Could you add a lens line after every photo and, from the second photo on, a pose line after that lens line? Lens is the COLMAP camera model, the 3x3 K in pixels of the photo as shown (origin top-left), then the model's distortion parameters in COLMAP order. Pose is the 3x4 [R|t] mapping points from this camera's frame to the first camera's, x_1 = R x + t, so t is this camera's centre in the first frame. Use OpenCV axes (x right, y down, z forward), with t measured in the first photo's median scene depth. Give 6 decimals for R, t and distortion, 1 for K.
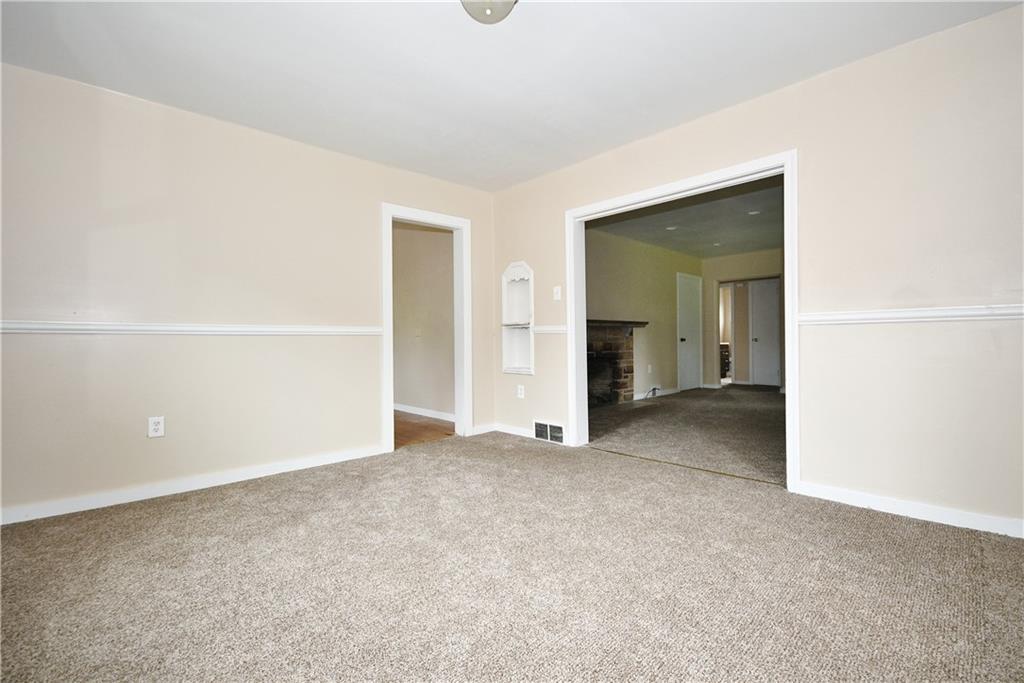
lens RADIAL K [[444.2, 0, 509.5], [0, 444.2, 339.7], [0, 0, 1]] dist [-0.007758, -0.001204]
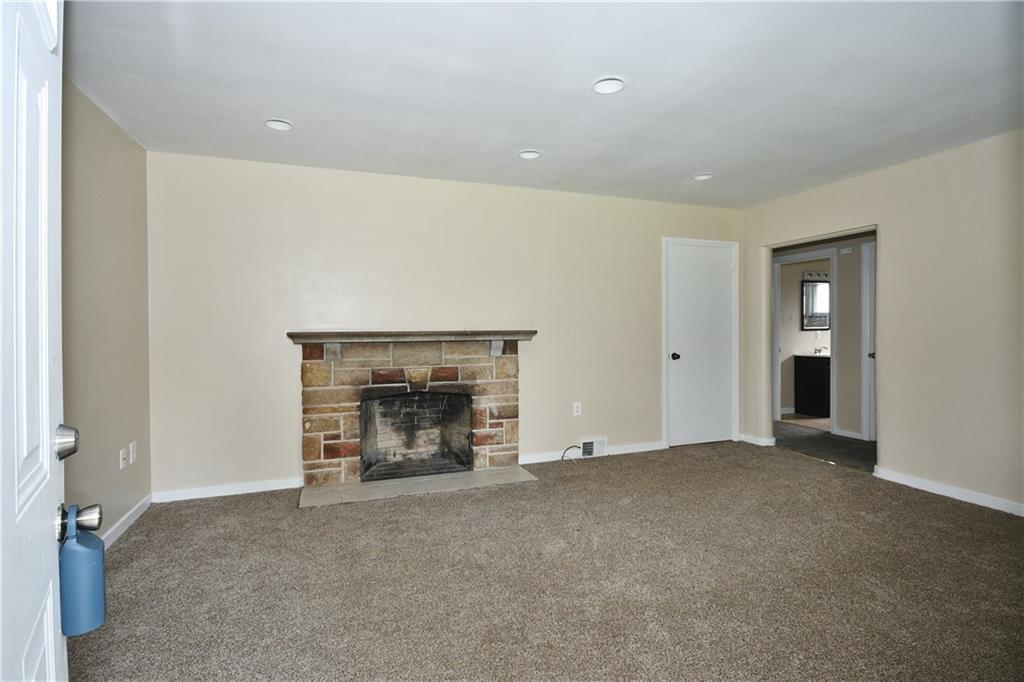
lens RADIAL K [[490.6, 0, 513.0], [0, 490.6, 340.2], [0, 0, 1]] dist [0.003508, 0.000863]
pose [[0.920370, -0.003015, -0.391037, 0.536612], [0.007784, 0.999913, 0.010611, -0.034766], [0.390971, -0.012810, 0.920314, 0.414586]]
